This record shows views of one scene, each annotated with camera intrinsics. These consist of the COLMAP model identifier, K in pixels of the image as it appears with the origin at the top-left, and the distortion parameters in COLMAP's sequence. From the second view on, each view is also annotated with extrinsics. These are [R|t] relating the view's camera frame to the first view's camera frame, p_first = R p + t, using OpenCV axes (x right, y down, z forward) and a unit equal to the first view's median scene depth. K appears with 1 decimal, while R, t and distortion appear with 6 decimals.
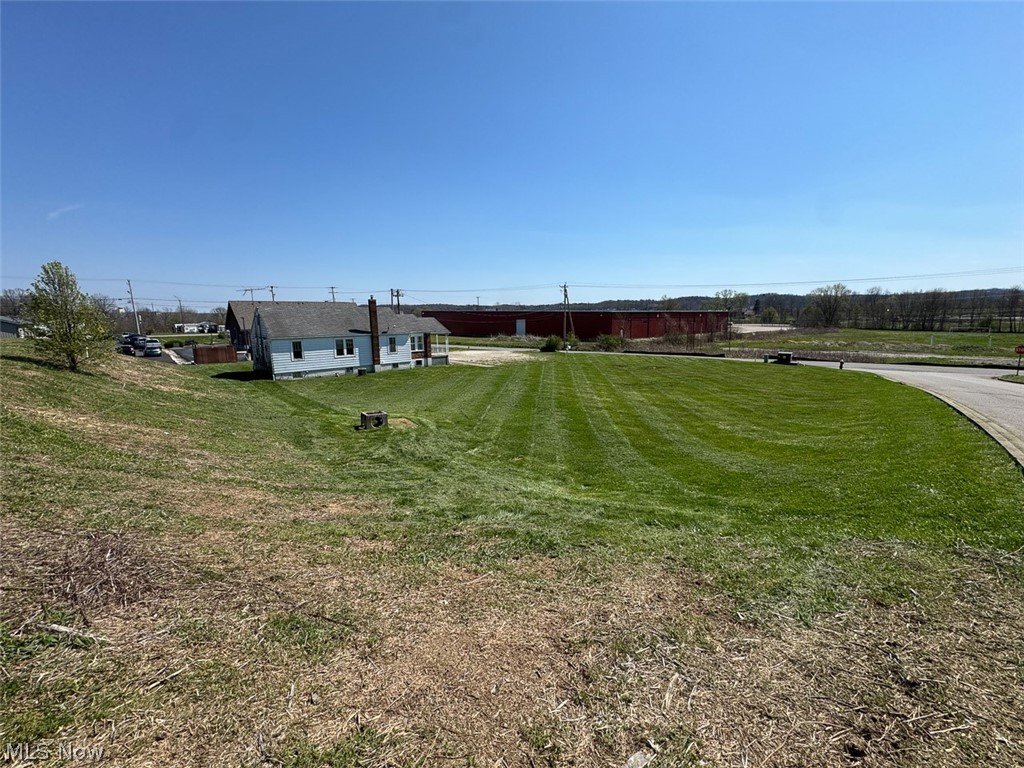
lens RADIAL K [[409.4, 0, 512.0], [0, 409.4, 384.0], [0, 0, 1]] dist [-0.000720, -0.000054]
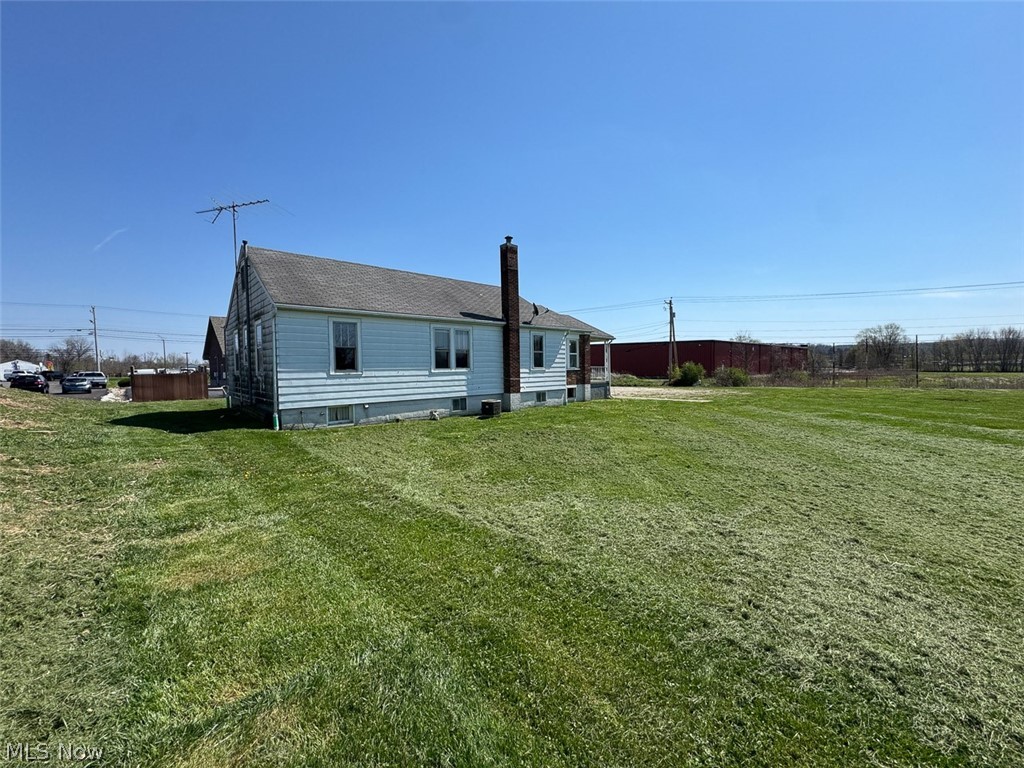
lens RADIAL K [[409.4, 0, 512.0], [0, 409.4, 384.0], [0, 0, 1]] dist [-0.000720, -0.000054]
pose [[0.999890, -0.001836, 0.014690, -0.327949], [0.003601, 0.992638, -0.121066, -0.004536], [-0.014360, 0.121105, 0.992536, 0.548875]]
